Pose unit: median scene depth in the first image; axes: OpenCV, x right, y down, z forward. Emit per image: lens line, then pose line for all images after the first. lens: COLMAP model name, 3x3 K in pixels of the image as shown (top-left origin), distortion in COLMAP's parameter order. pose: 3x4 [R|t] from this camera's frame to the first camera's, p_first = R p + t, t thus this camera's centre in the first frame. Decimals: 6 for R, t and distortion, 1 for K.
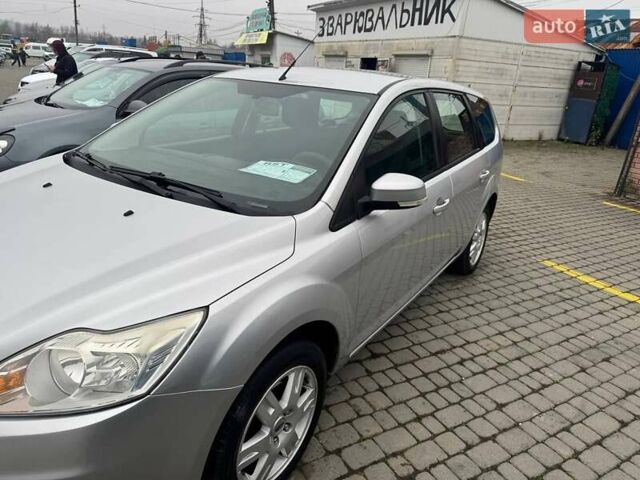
lens RADIAL K [[453.0, 0, 317.3], [0, 453.0, 233.7], [0, 0, 1]] dist [0.026753, -0.036665]
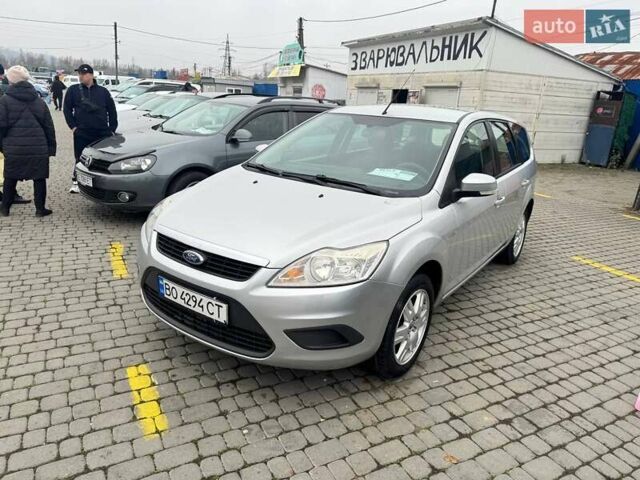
lens RADIAL K [[453.0, 0, 319.9], [0, 453.0, 233.0], [0, 0, 1]] dist [0.026753, -0.036665]
pose [[0.999373, 0.003152, -0.035254, -0.180119], [-0.005196, 0.998300, -0.058048, 0.095506], [0.035011, 0.058195, 0.997691, -0.324762]]
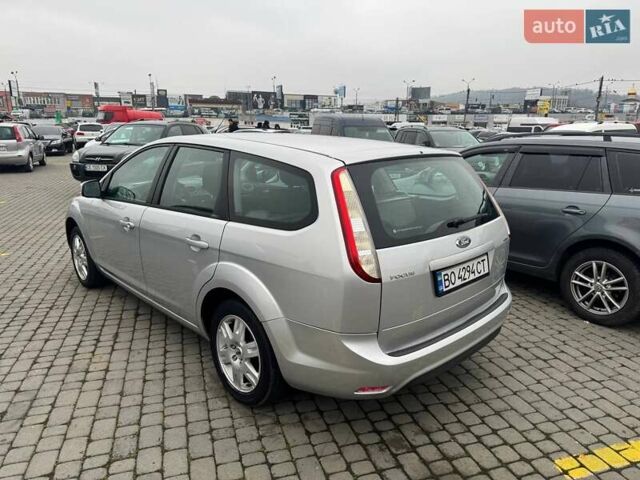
lens RADIAL K [[453.0, 0, 315.9], [0, 453.0, 244.4], [0, 0, 1]] dist [0.026753, -0.036665]
pose [[-0.219614, 0.160827, -0.962239, 1.136361], [-0.357008, 0.904657, 0.232683, -0.400685], [0.907918, 0.394628, -0.141259, 1.346731]]
